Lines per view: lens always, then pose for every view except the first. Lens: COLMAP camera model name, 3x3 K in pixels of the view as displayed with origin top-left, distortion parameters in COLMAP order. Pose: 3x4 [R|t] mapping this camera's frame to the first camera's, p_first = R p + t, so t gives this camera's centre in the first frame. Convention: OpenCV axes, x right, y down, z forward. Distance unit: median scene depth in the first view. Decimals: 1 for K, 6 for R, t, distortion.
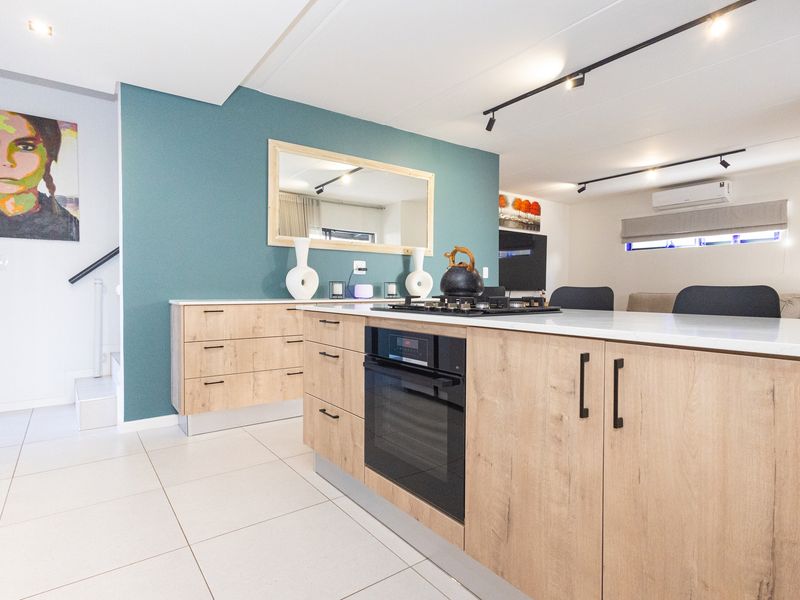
lens RADIAL K [[446.9, 0, 411.4], [0, 446.9, 298.1], [0, 0, 1]] dist [0.015739, -0.002595]
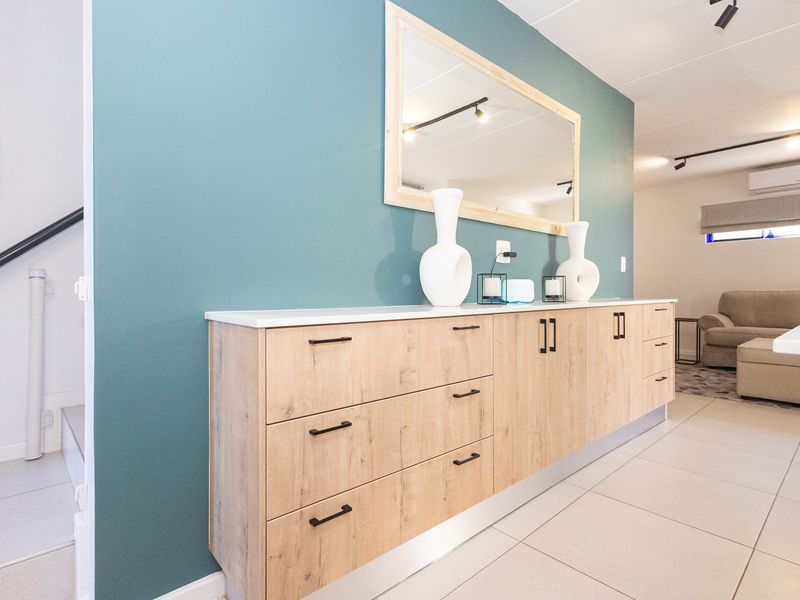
lens RADIAL K [[415.3, 0, 407.4], [0, 415.3, 291.6], [0, 0, 1]] dist [0.017701, -0.003623]
pose [[0.995461, -0.004630, 0.095059, -0.247347], [0.005881, 0.999900, -0.012894, -0.006052], [-0.094989, 0.013394, 0.995388, 0.372548]]
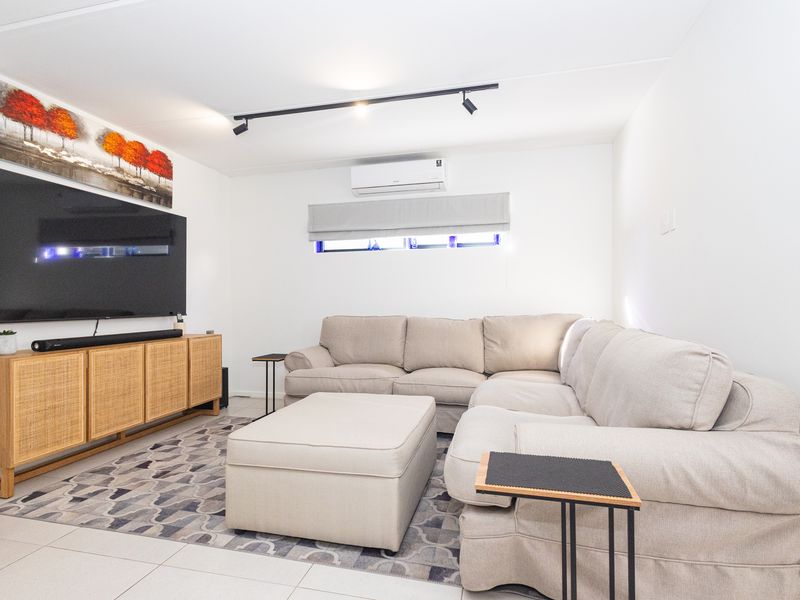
lens RADIAL K [[415.3, 0, 403.3], [0, 415.3, 301.6], [0, 0, 1]] dist [0.017701, -0.003623]
pose [[0.778493, -0.011805, 0.627542, 0.279185], [0.023377, 0.999675, -0.010195, -0.033622], [-0.627217, 0.022606, 0.778516, 0.639736]]
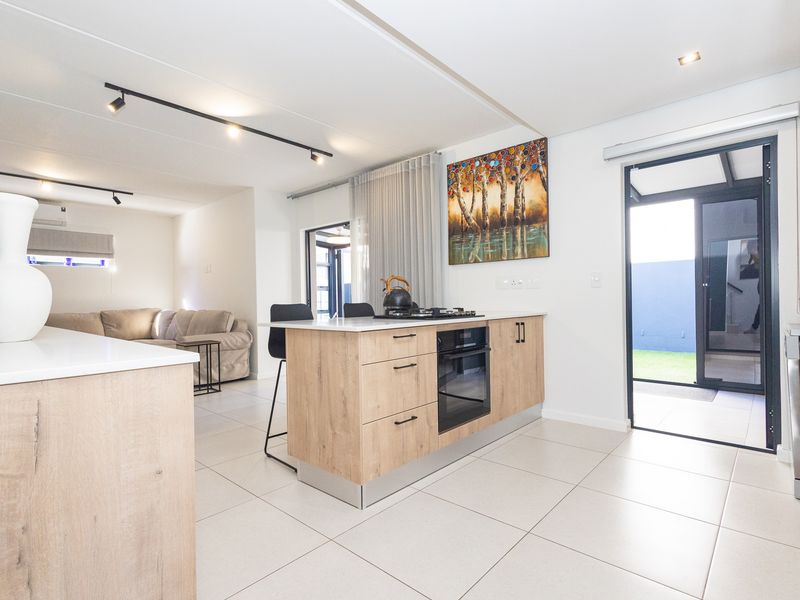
lens RADIAL K [[415.3, 0, 382.8], [0, 415.3, 302.3], [0, 0, 1]] dist [0.017701, -0.003623]
pose [[-0.168133, -0.005796, 0.985747, -0.502753], [0.038764, 0.999170, 0.012487, -0.019109], [-0.985002, 0.040311, -0.167769, 0.521153]]
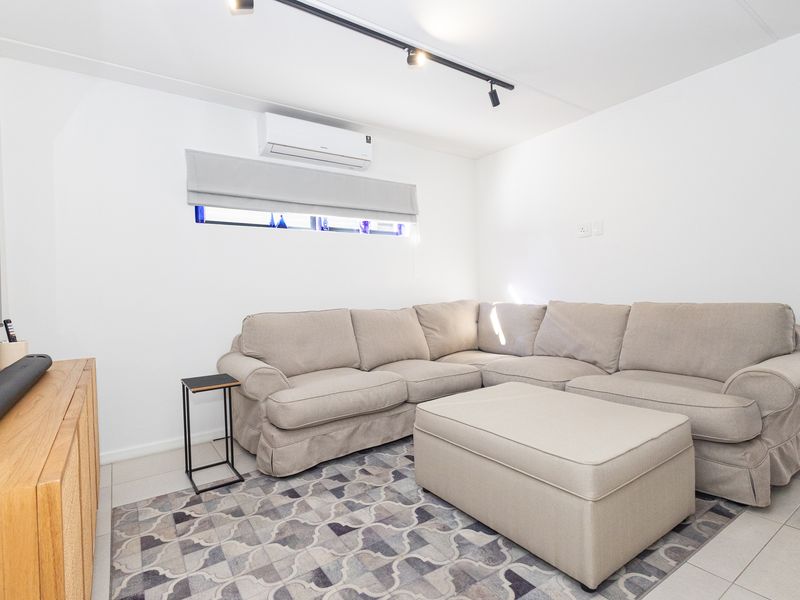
lens RADIAL K [[415.3, 0, 385.2], [0, 415.3, 294.7], [0, 0, 1]] dist [0.017701, -0.003623]
pose [[0.064000, -0.012851, 0.997867, 0.107428], [0.051009, 0.998652, 0.009590, -0.039694], [-0.996645, 0.050286, 0.064569, 1.149293]]
